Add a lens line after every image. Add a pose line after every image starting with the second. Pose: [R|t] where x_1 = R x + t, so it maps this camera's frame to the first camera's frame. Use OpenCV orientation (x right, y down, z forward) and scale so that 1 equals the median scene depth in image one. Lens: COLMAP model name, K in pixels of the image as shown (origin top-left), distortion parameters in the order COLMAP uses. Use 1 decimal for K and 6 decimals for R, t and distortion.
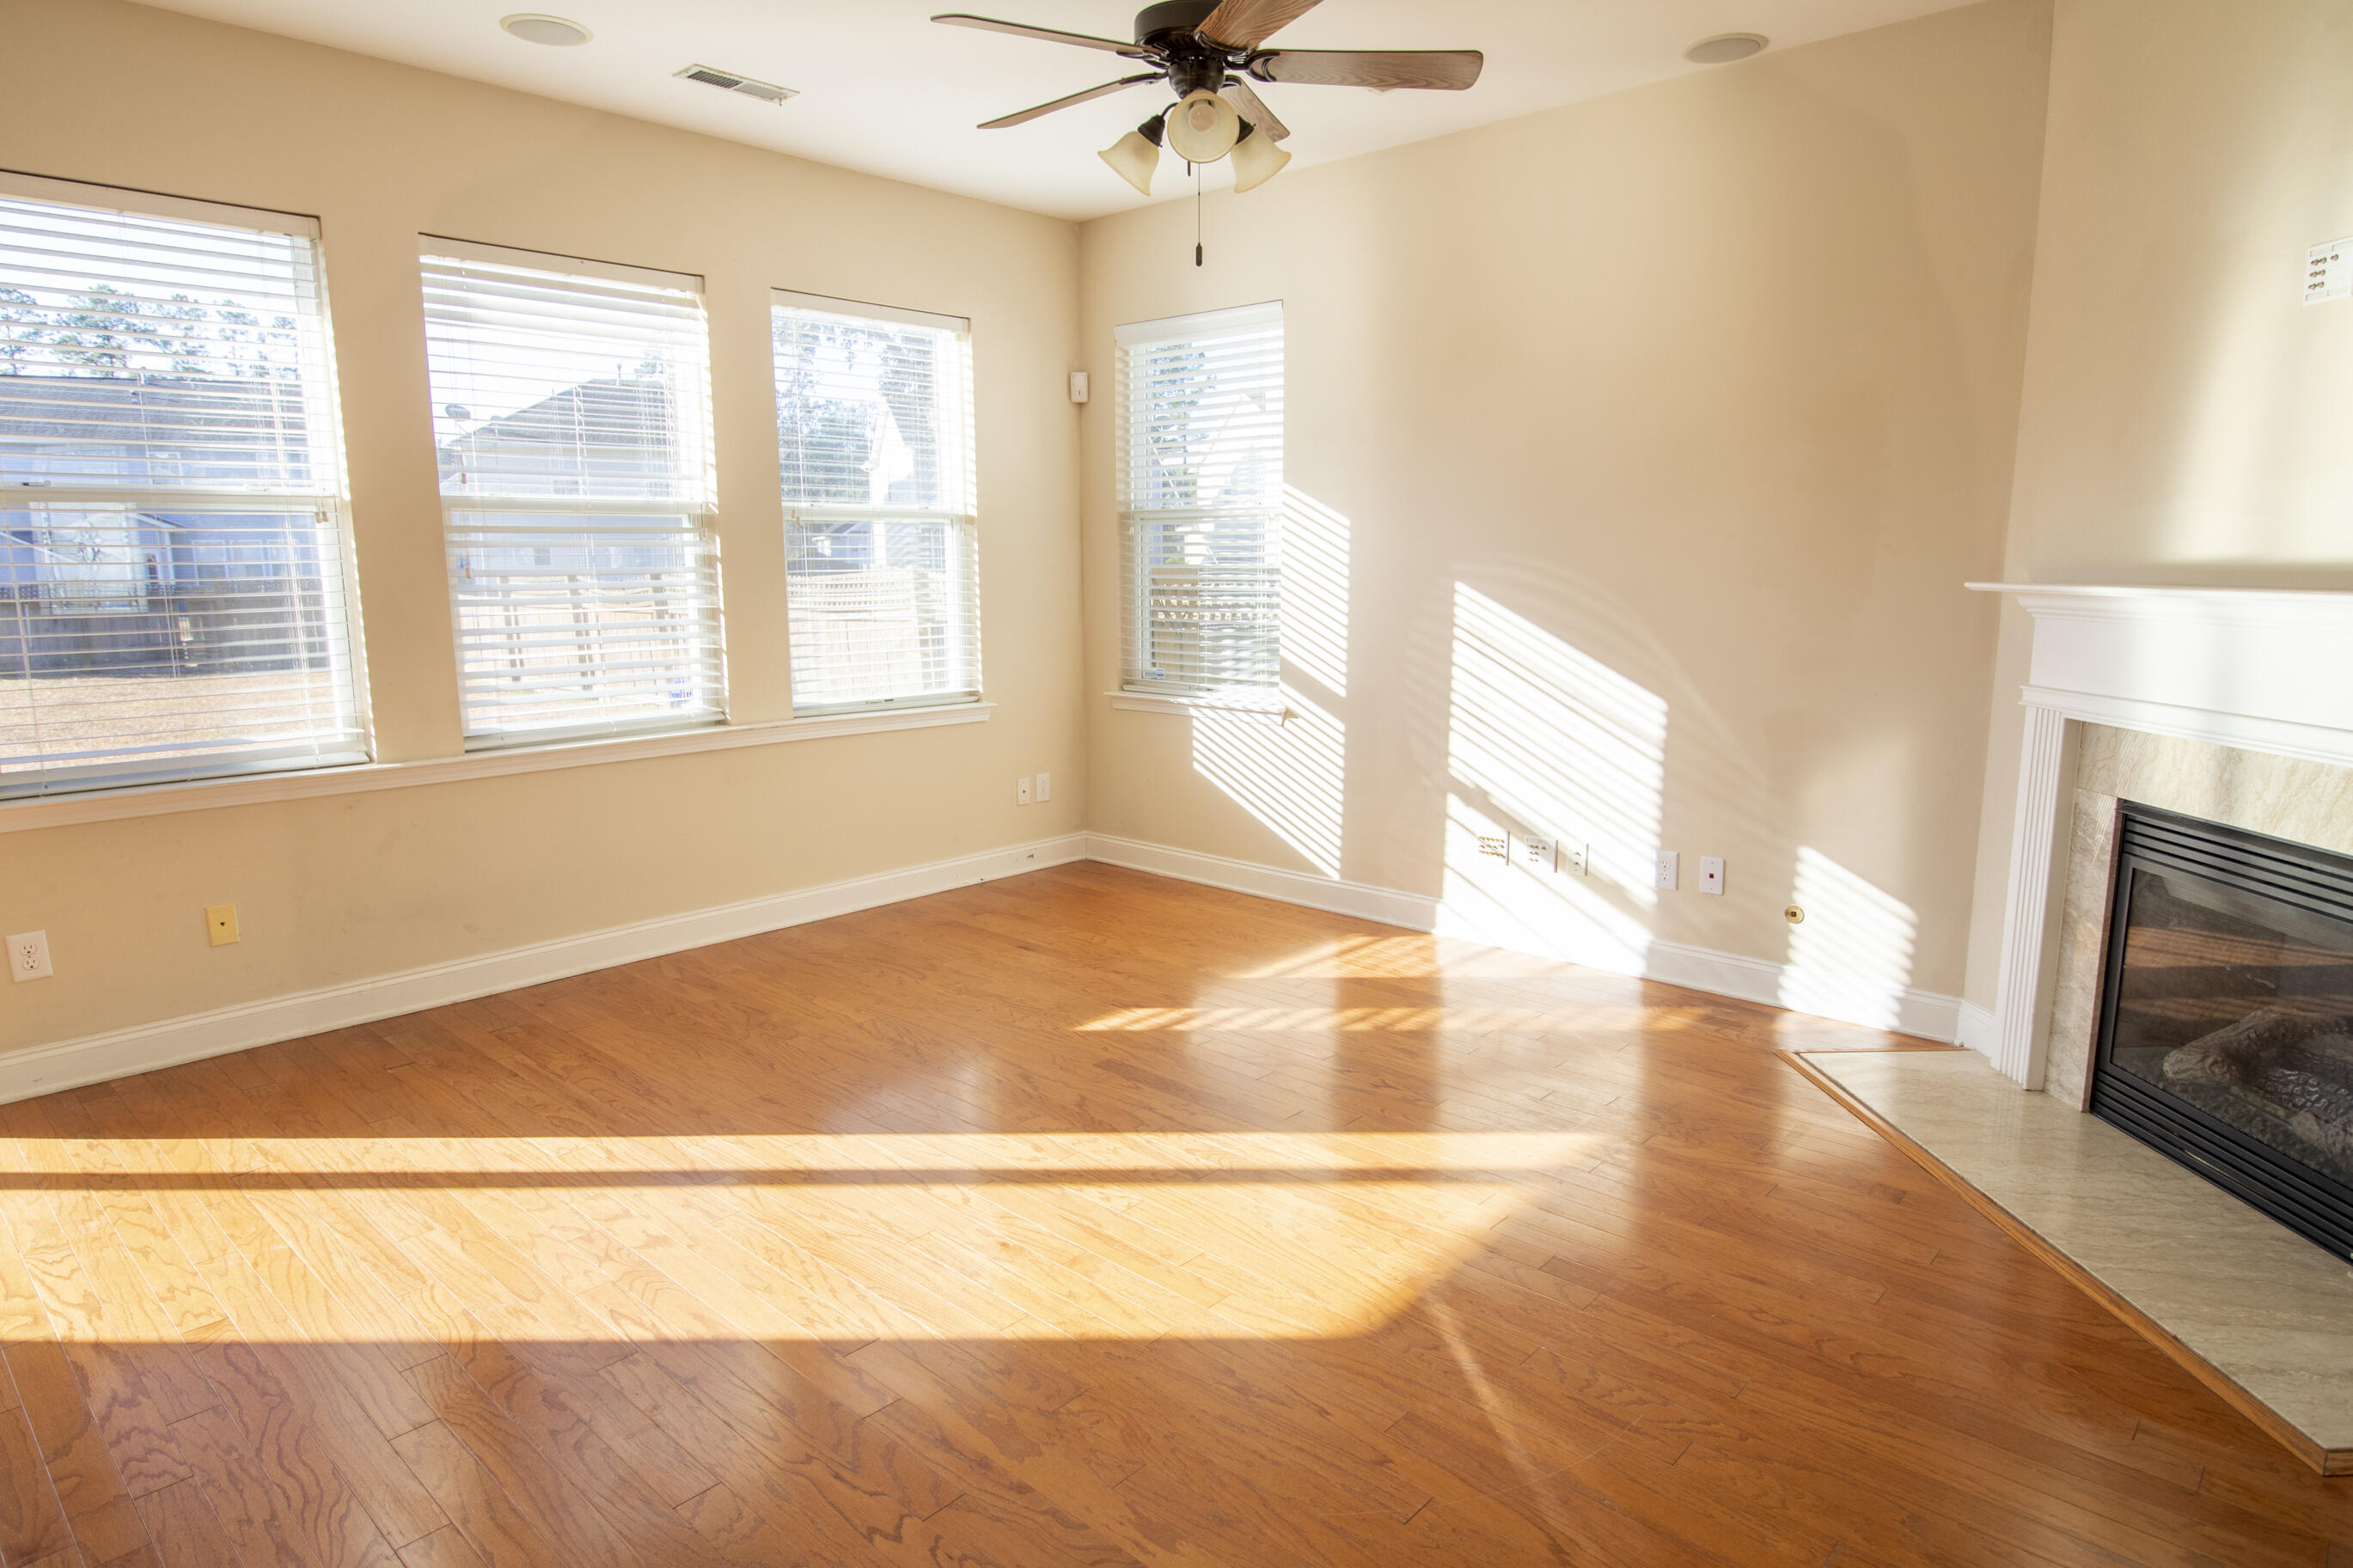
lens RADIAL K [[1341.7, 0, 1196.3], [0, 1341.7, 792.8], [0, 0, 1]] dist [-0.006825, -0.000716]
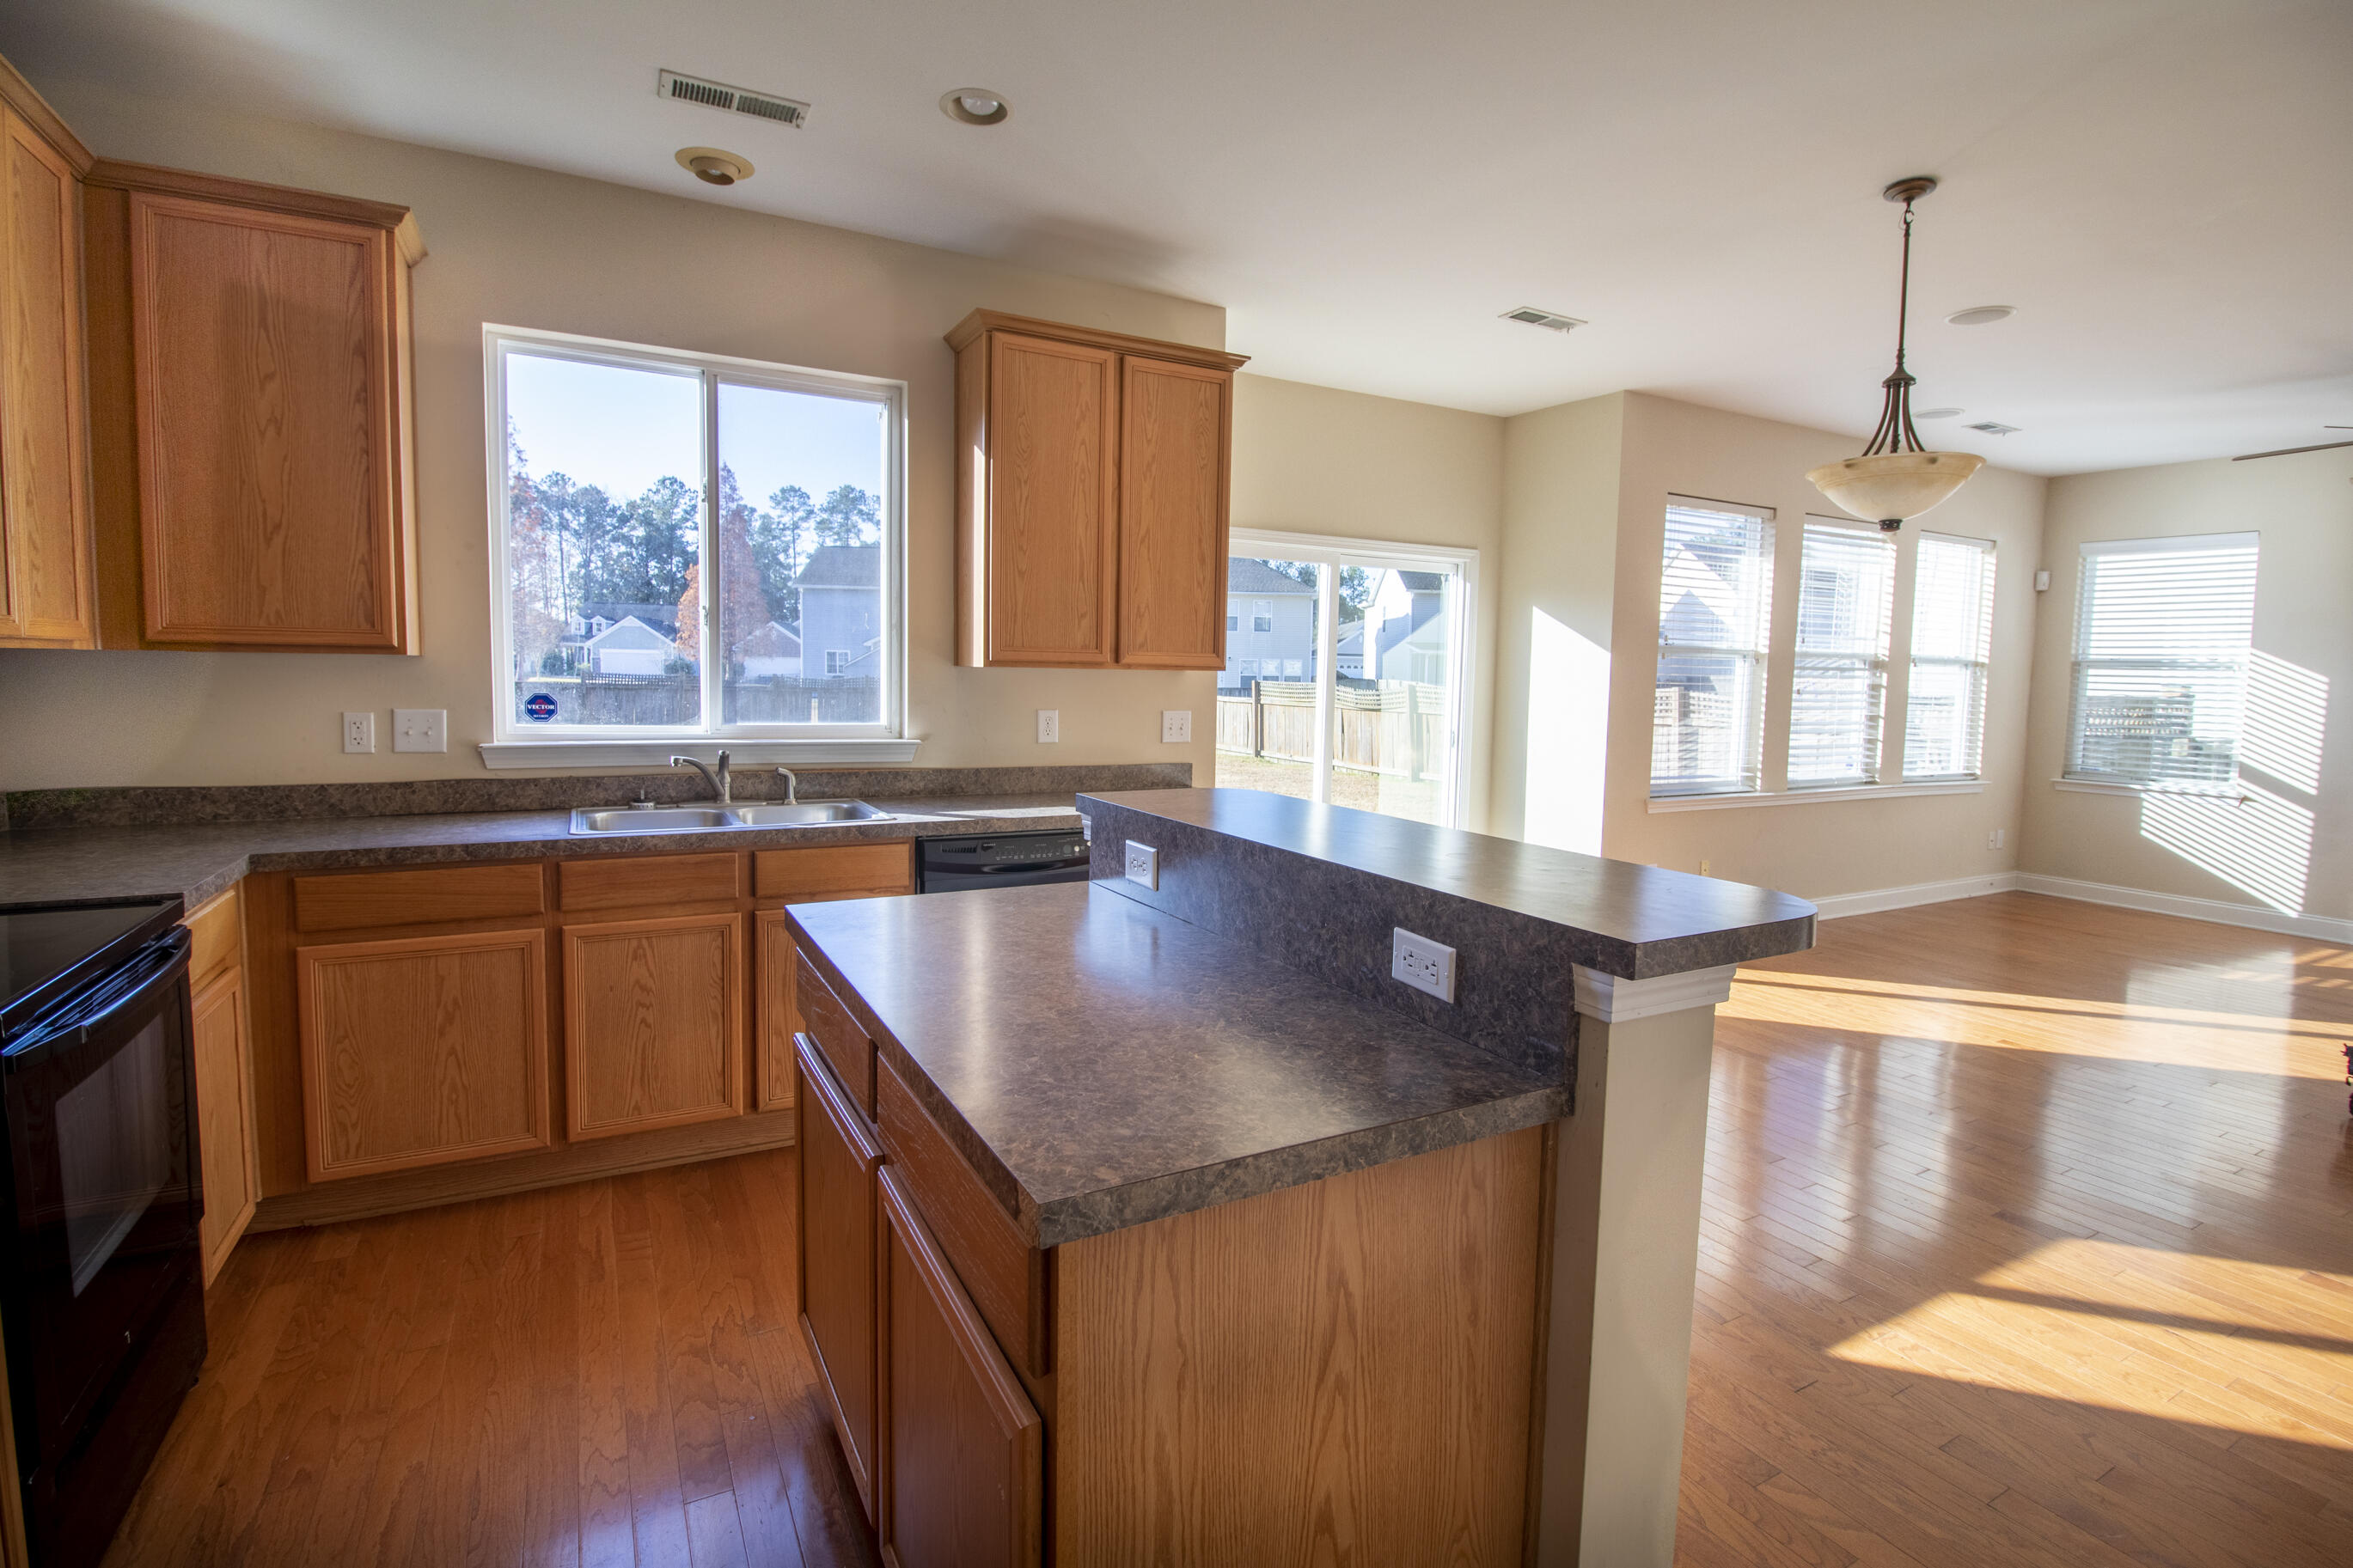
lens RADIAL K [[1108.7, 0, 1145.5], [0, 1108.7, 762.4], [0, 0, 1]] dist [-0.017482, -0.005307]
pose [[0.942902, 0.048339, -0.329543, -0.770832], [-0.078824, 0.993691, -0.079776, 0.105073], [0.323608, 0.101197, 0.940764, -0.598937]]
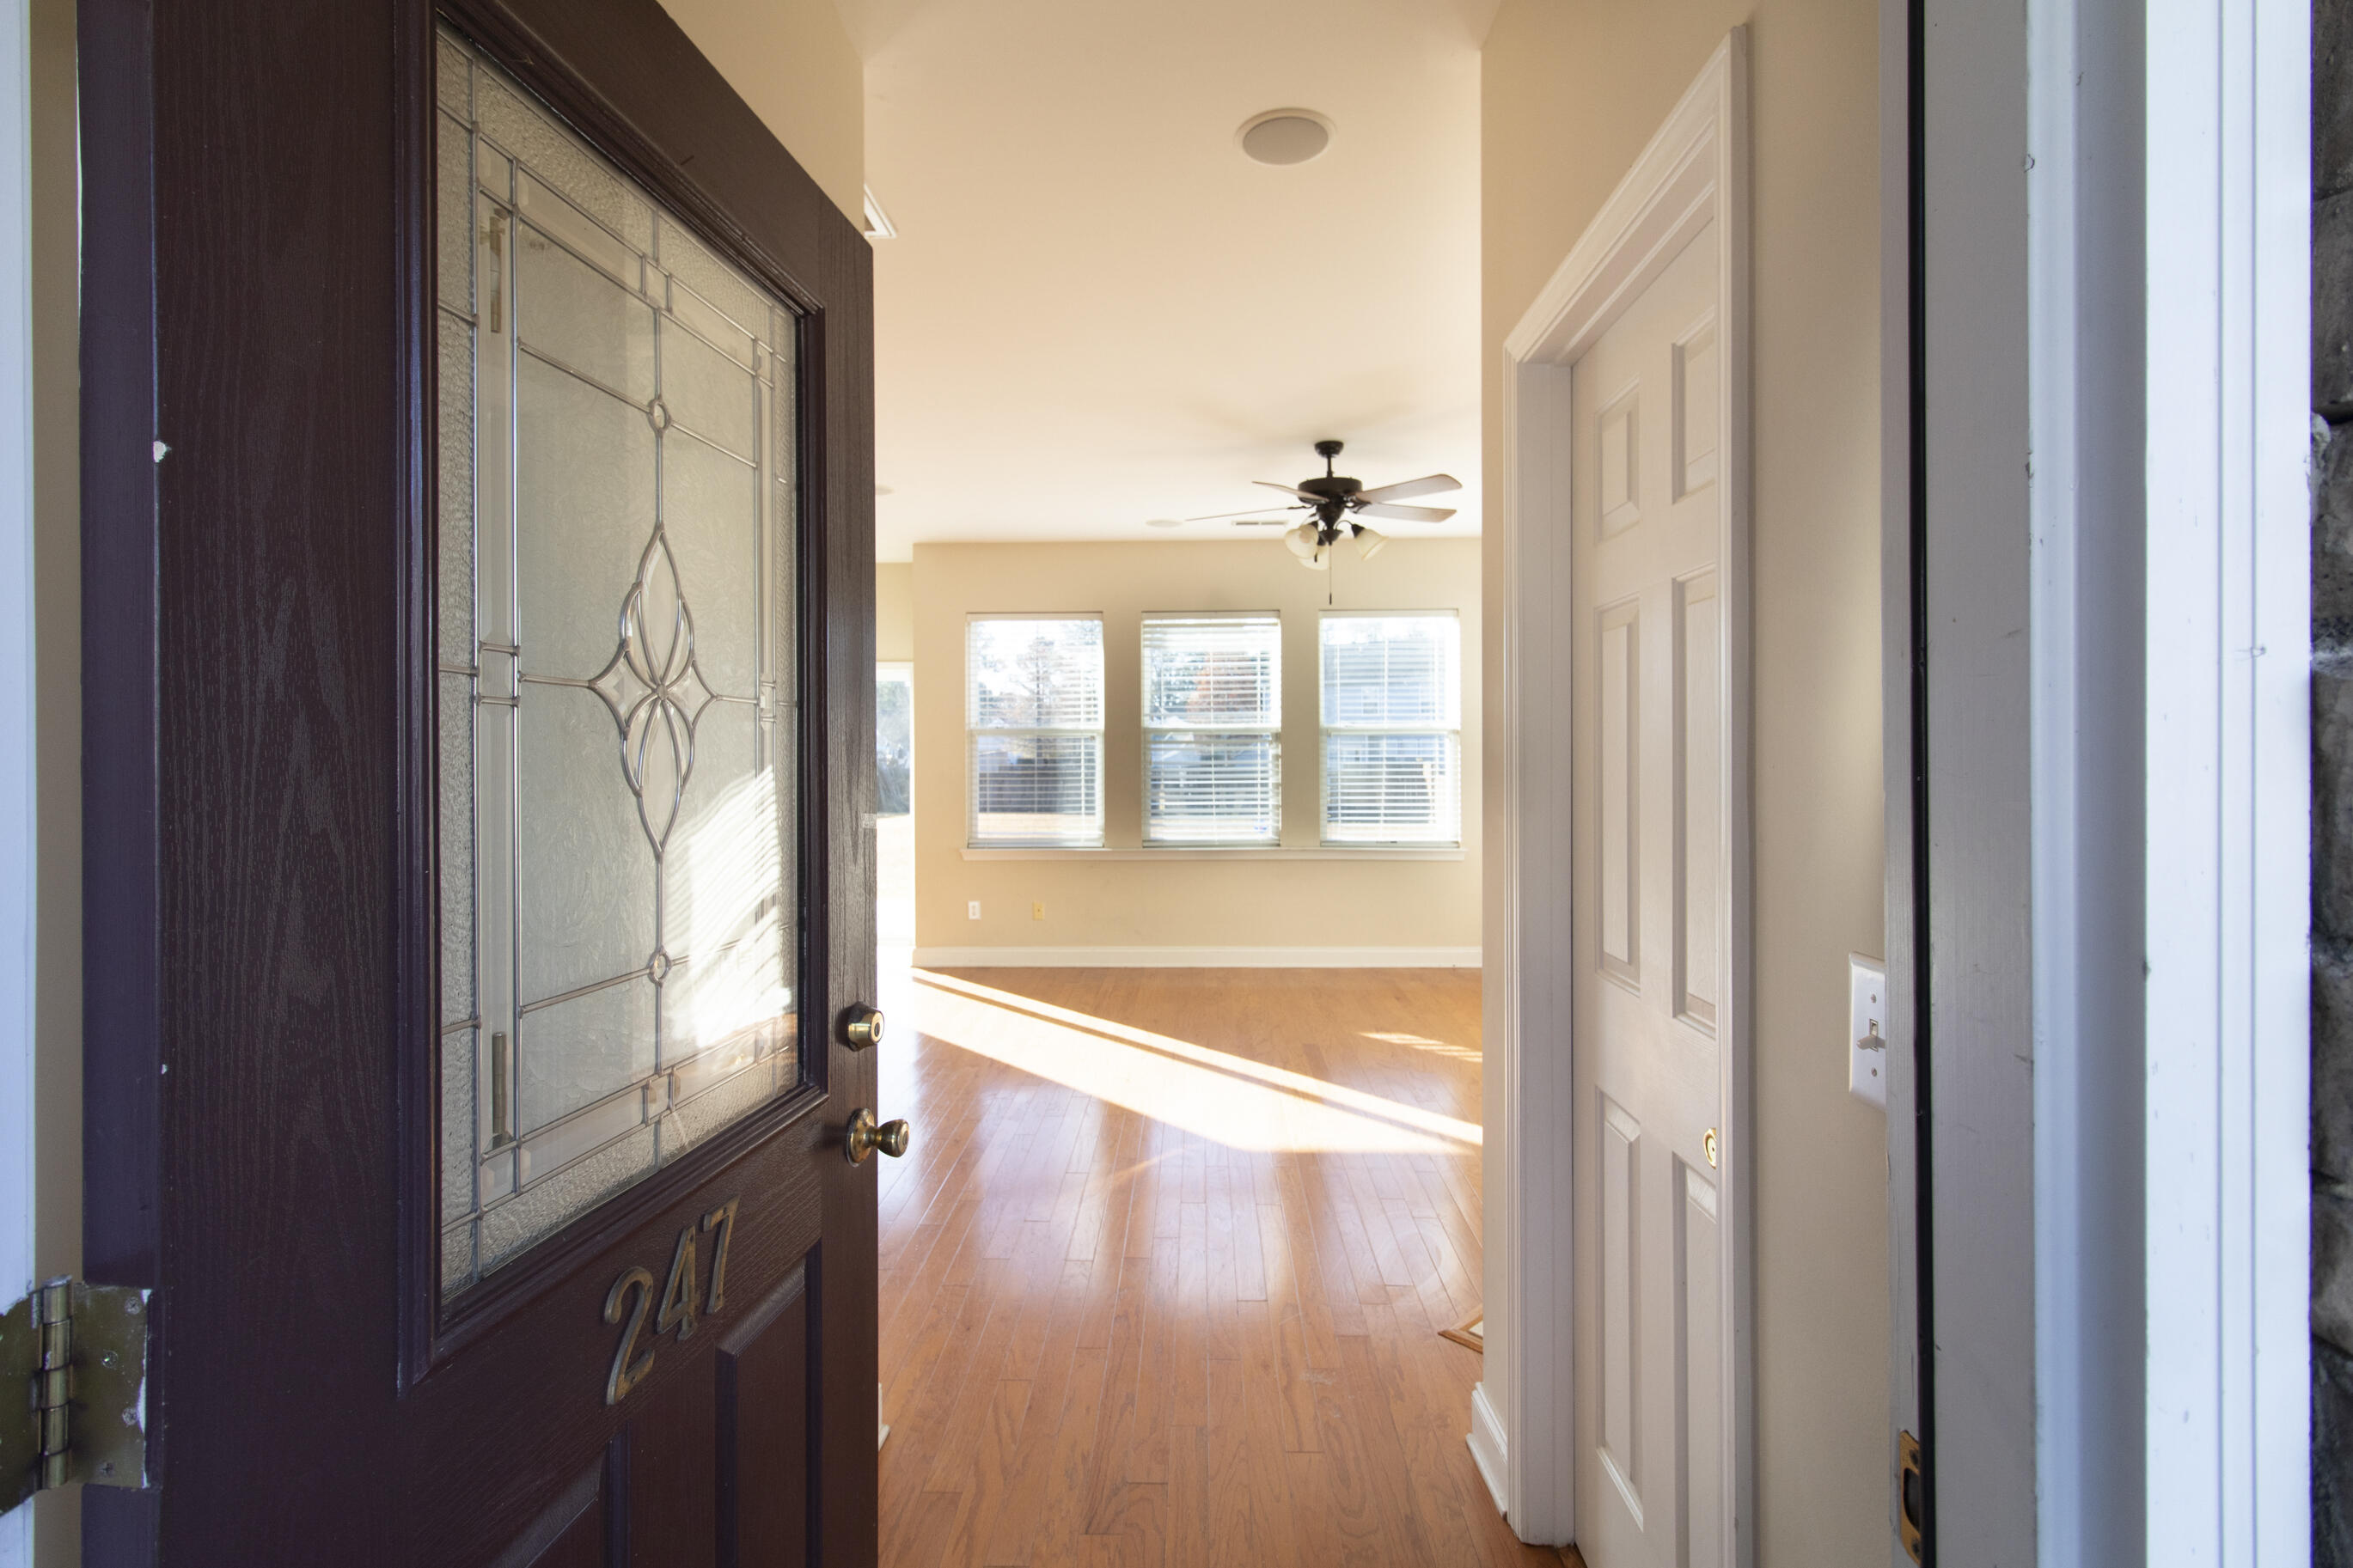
lens RADIAL K [[1108.7, 0, 1165.9], [0, 1108.7, 779.6], [0, 0, 1]] dist [-0.017482, -0.005307]
pose [[0.680330, 0.011056, -0.732823, 0.654134], [-0.126451, 0.986662, -0.102507, 0.033404], [0.721915, 0.162404, 0.672654, -0.135915]]
